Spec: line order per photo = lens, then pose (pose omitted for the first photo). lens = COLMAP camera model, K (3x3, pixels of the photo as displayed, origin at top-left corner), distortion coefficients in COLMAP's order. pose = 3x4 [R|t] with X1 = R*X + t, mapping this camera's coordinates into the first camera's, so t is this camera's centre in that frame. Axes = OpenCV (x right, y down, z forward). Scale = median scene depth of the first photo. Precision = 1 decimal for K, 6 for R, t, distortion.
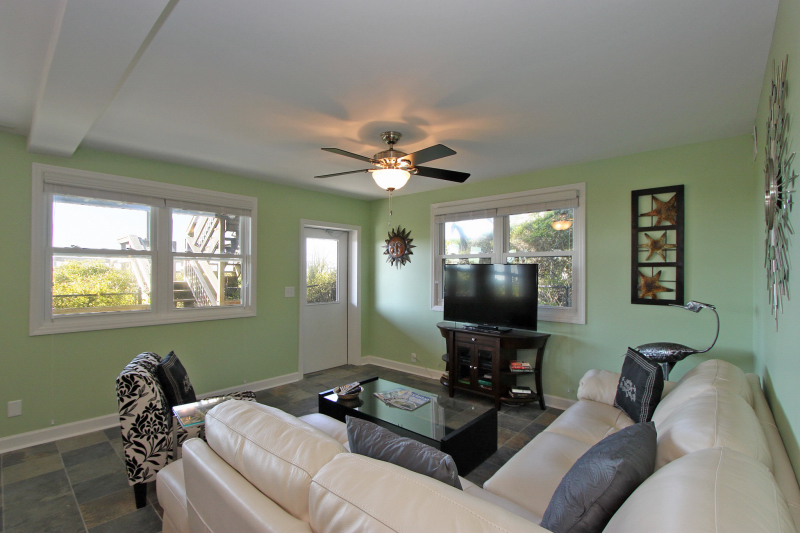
lens RADIAL K [[365.0, 0, 409.4], [0, 365.0, 276.9], [0, 0, 1]] dist [-0.016379, 0.001390]
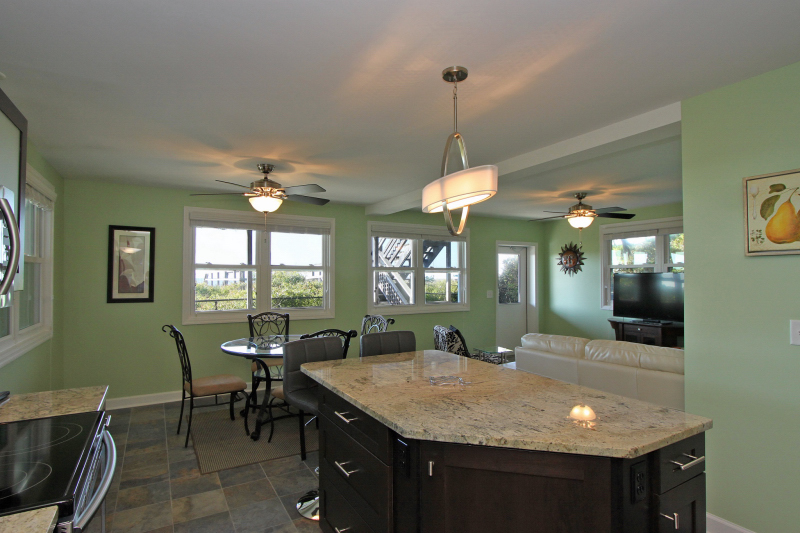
lens RADIAL K [[430.8, 0, 402.2], [0, 430.8, 272.5], [0, 0, 1]] dist [-0.008018, 0.000430]
pose [[0.947160, -0.011848, -0.320542, -0.123024], [0.003270, 0.999622, -0.027285, 0.003171], [0.320744, 0.024795, 0.946841, -0.679408]]
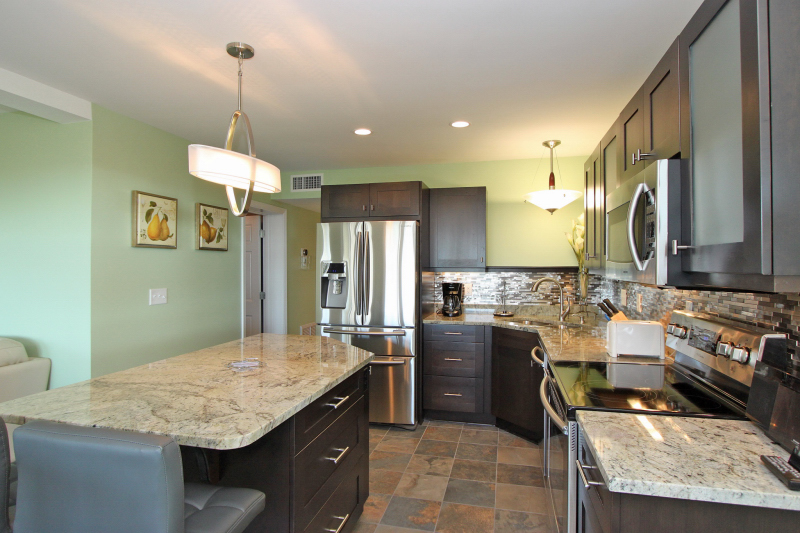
lens RADIAL K [[430.8, 0, 398.6], [0, 430.8, 267.5], [0, 0, 1]] dist [-0.008018, 0.000430]
pose [[-0.453718, -0.005859, 0.891126, -0.730031], [0.011457, 0.999857, 0.012407, 0.001895], [-0.891071, 0.015839, -0.453587, -0.136664]]
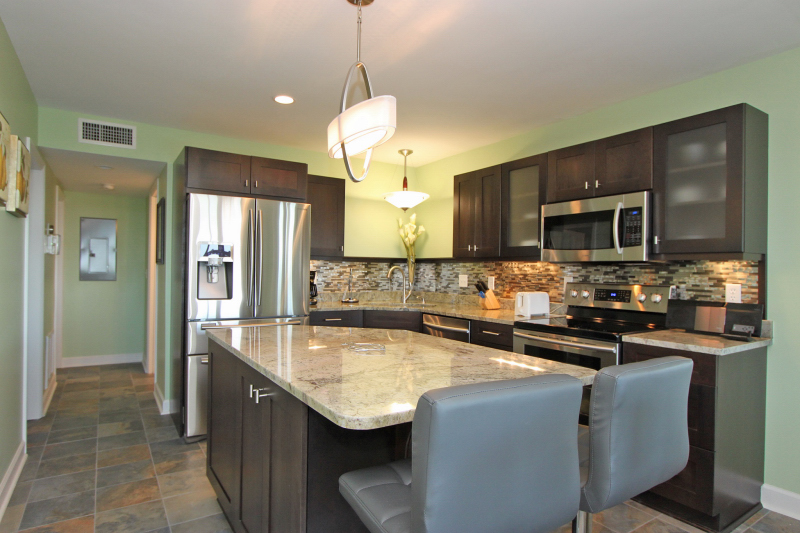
lens RADIAL K [[456.9, 0, 402.7], [0, 456.9, 268.1], [0, 0, 1]] dist [-0.014319, 0.001125]
pose [[-0.965404, -0.012531, 0.260456, -0.385588], [-0.009176, 0.999859, 0.014093, 0.025470], [-0.260596, 0.011215, -0.965383, 0.228136]]
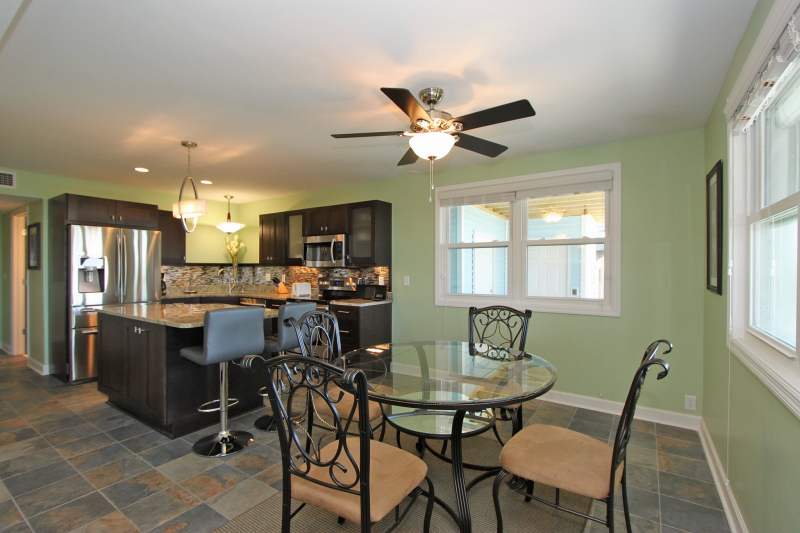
lens RADIAL K [[365.0, 0, 400.9], [0, 365.0, 271.5], [0, 0, 1]] dist [-0.016379, 0.001390]
pose [[-0.991199, -0.002242, -0.132358, -0.562759], [-0.005894, 0.999613, 0.027204, 0.005842], [0.132245, 0.027744, -0.990829, 0.616877]]
